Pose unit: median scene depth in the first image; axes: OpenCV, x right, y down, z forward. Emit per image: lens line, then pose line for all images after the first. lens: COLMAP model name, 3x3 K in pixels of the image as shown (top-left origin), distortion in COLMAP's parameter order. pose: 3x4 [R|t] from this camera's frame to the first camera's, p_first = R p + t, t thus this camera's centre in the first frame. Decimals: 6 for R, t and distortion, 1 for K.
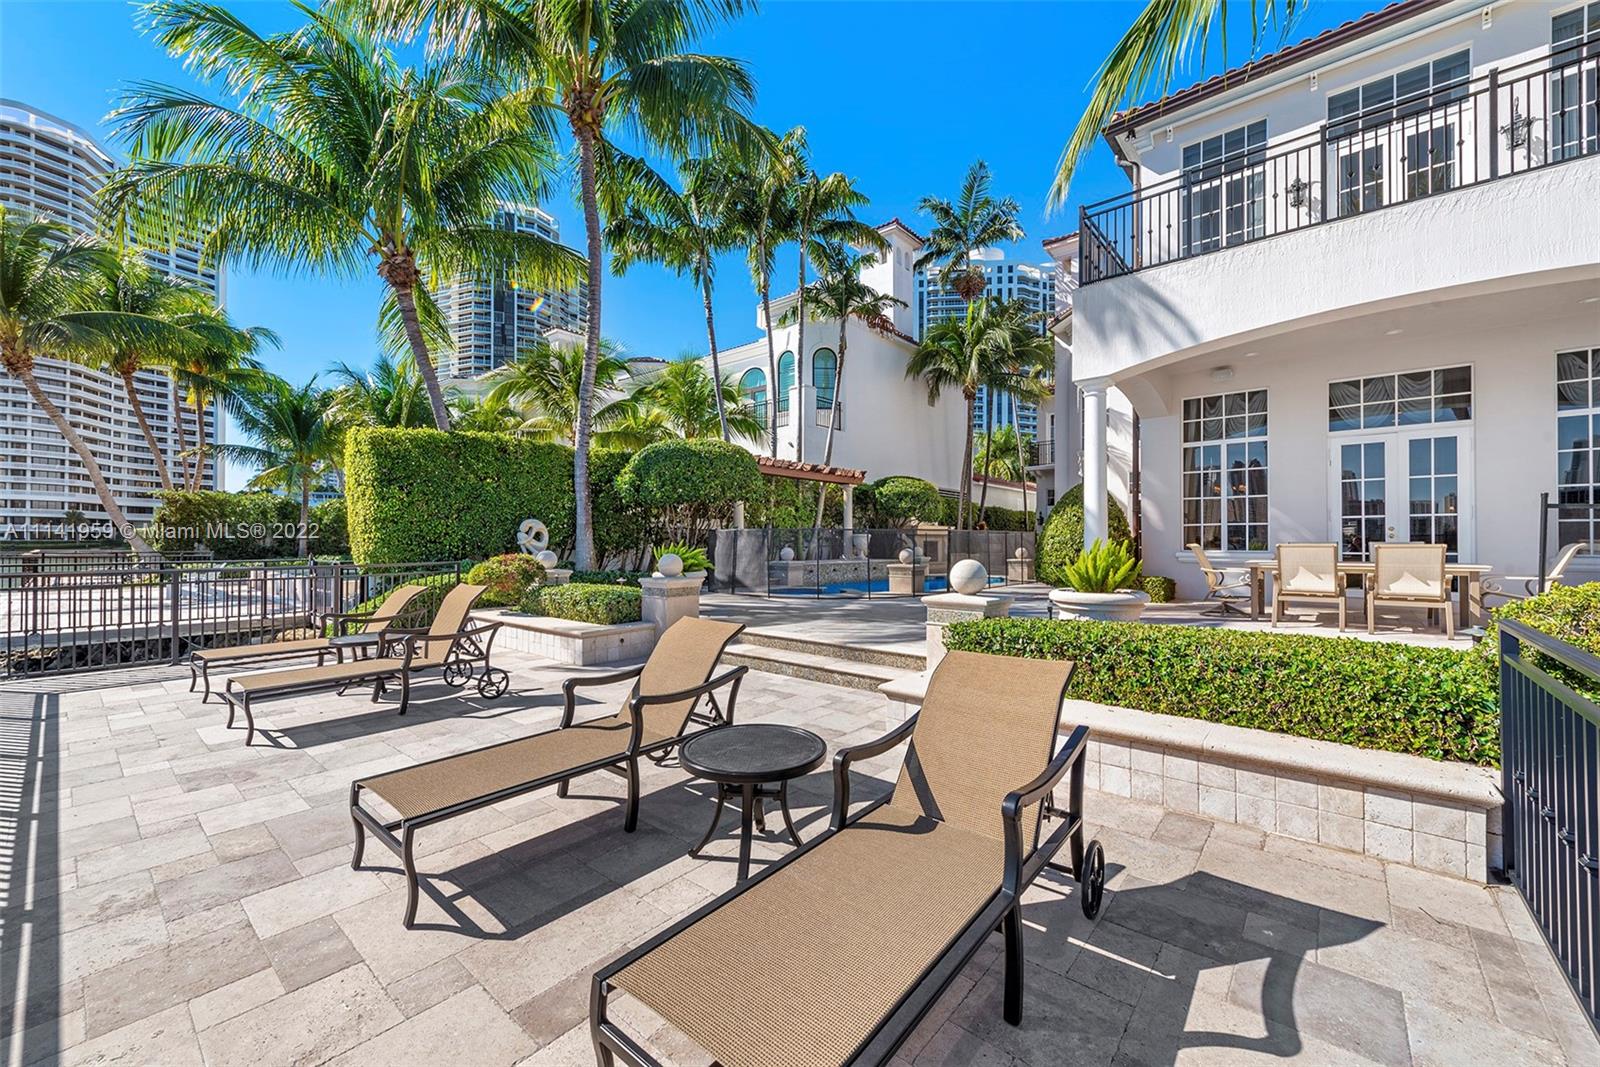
lens RADIAL K [[635.2, 0, 810.7], [0, 635.2, 539.5], [0, 0, 1]] dist [0.020189, -0.006088]
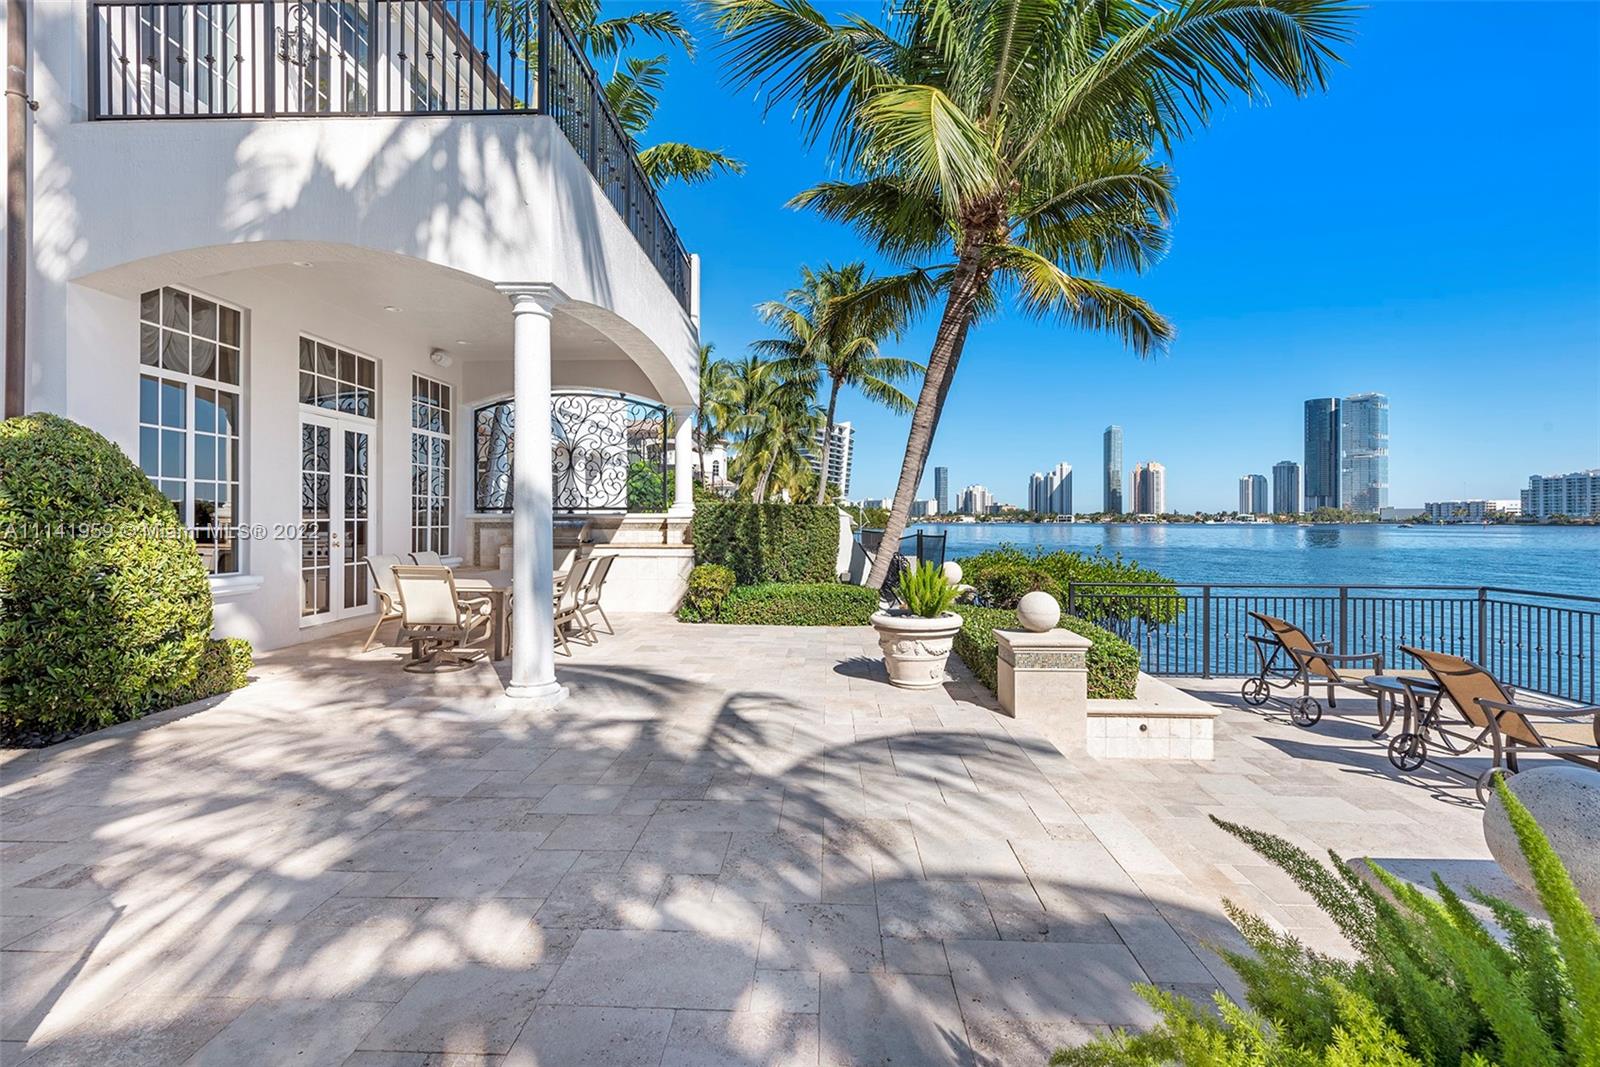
lens RADIAL K [[759.5, 0, 797.8], [0, 759.5, 511.1], [0, 0, 1]] dist [0.018252, -0.002356]
pose [[-0.625137, 0.008197, 0.780472, -0.115840], [-0.004619, 0.999888, -0.014201, -0.019173], [-0.780501, -0.012483, -0.625029, 0.604115]]
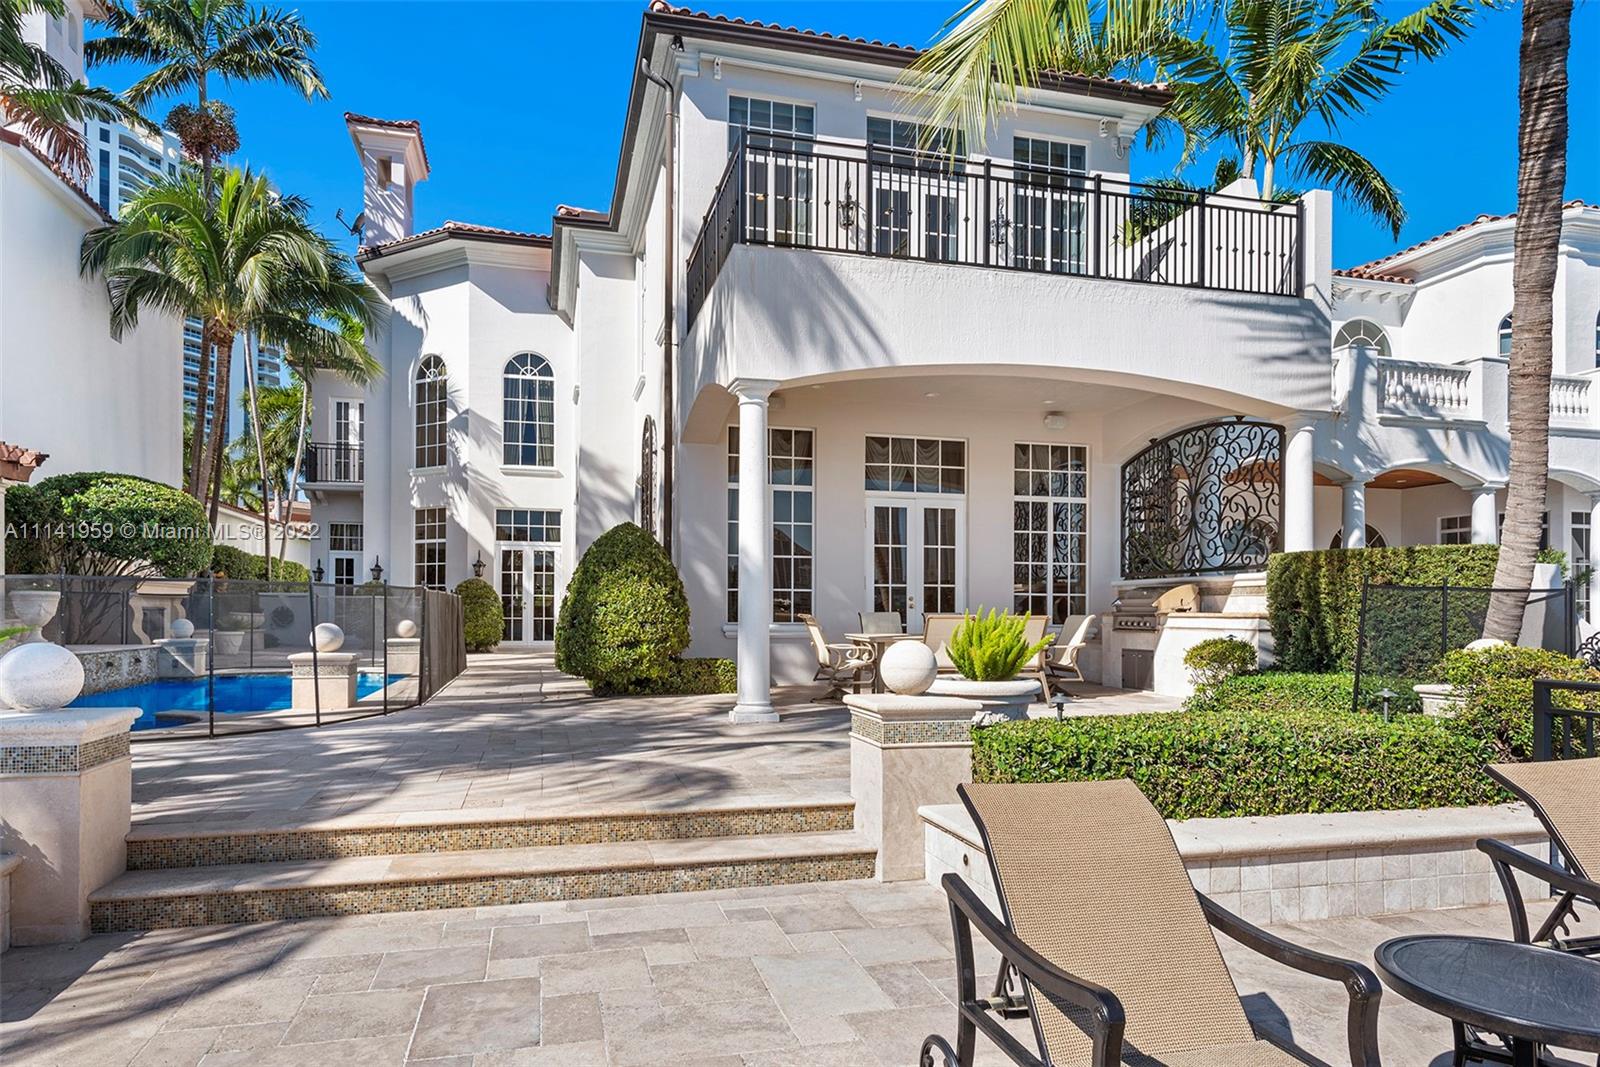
lens RADIAL K [[949.1, 0, 792.8], [0, 949.1, 616.5], [0, 0, 1]] dist [0.026075, -0.015135]
pose [[0.573549, -0.000881, 0.819171, -0.189837], [-0.008573, 0.999938, 0.007079, 0.000687], [-0.819126, -0.011083, 0.573506, 0.174249]]
